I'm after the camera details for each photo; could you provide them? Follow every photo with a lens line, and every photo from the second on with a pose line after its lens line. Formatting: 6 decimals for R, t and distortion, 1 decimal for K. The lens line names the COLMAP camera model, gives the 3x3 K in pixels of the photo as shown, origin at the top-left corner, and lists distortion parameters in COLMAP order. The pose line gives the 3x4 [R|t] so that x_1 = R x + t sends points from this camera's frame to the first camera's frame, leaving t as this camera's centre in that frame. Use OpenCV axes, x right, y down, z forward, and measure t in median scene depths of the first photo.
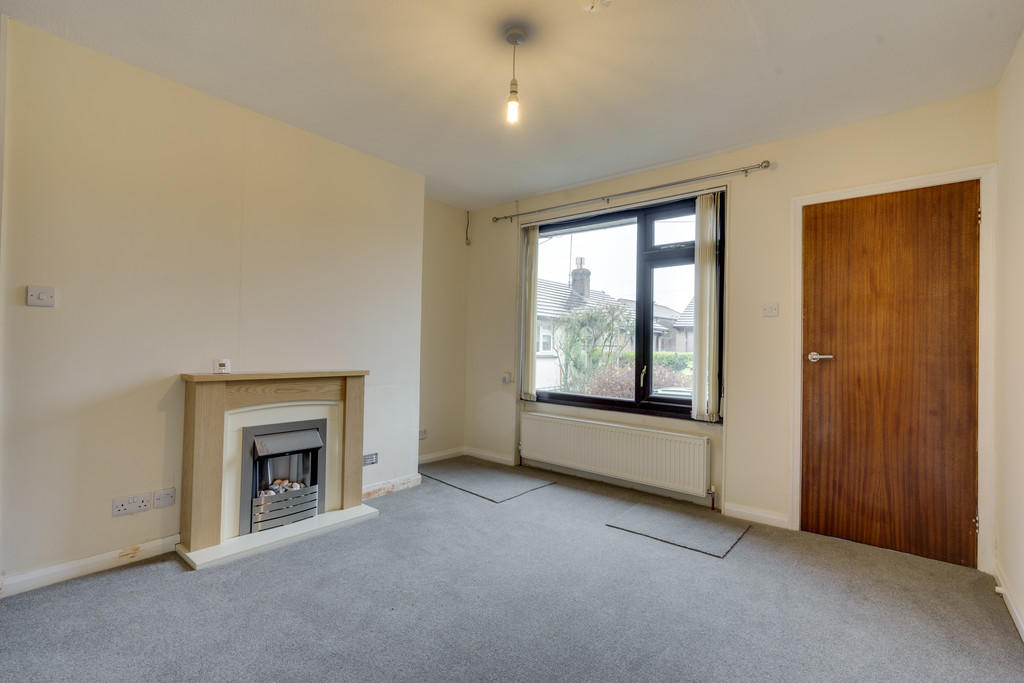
lens RADIAL K [[463.0, 0, 511.0], [0, 463.0, 343.7], [0, 0, 1]] dist [-0.001210, 0.002179]
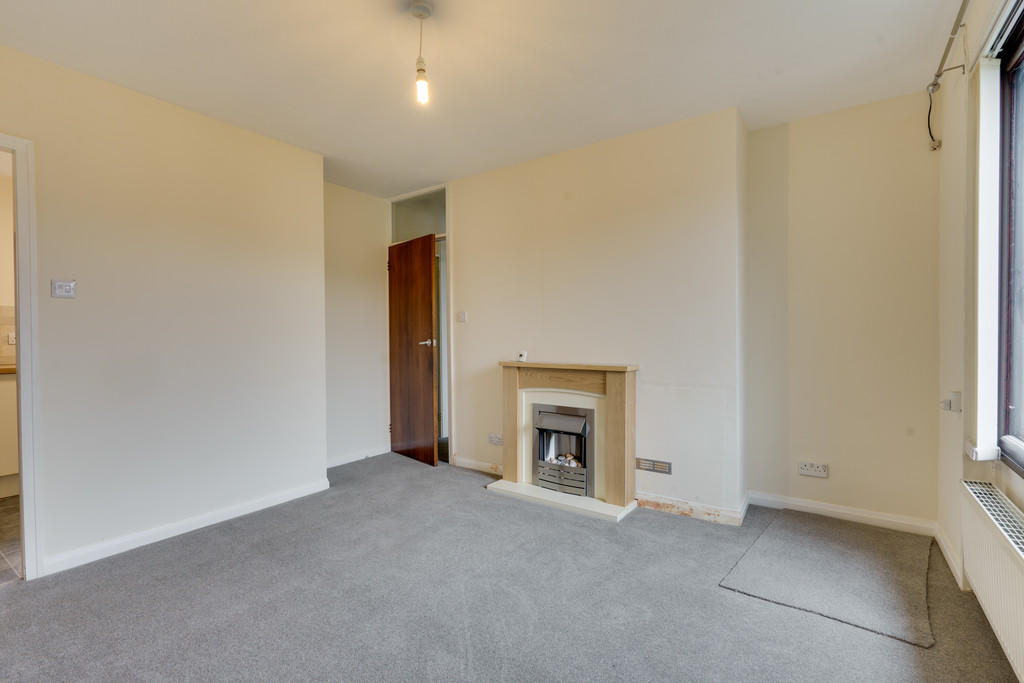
lens RADIAL K [[463.0, 0, 512.7], [0, 463.0, 338.5], [0, 0, 1]] dist [-0.001210, 0.002179]
pose [[0.070783, -0.015017, -0.997379, 0.660854], [0.014335, 0.999799, -0.014036, 0.012254], [0.997389, -0.013304, 0.070984, 0.758928]]
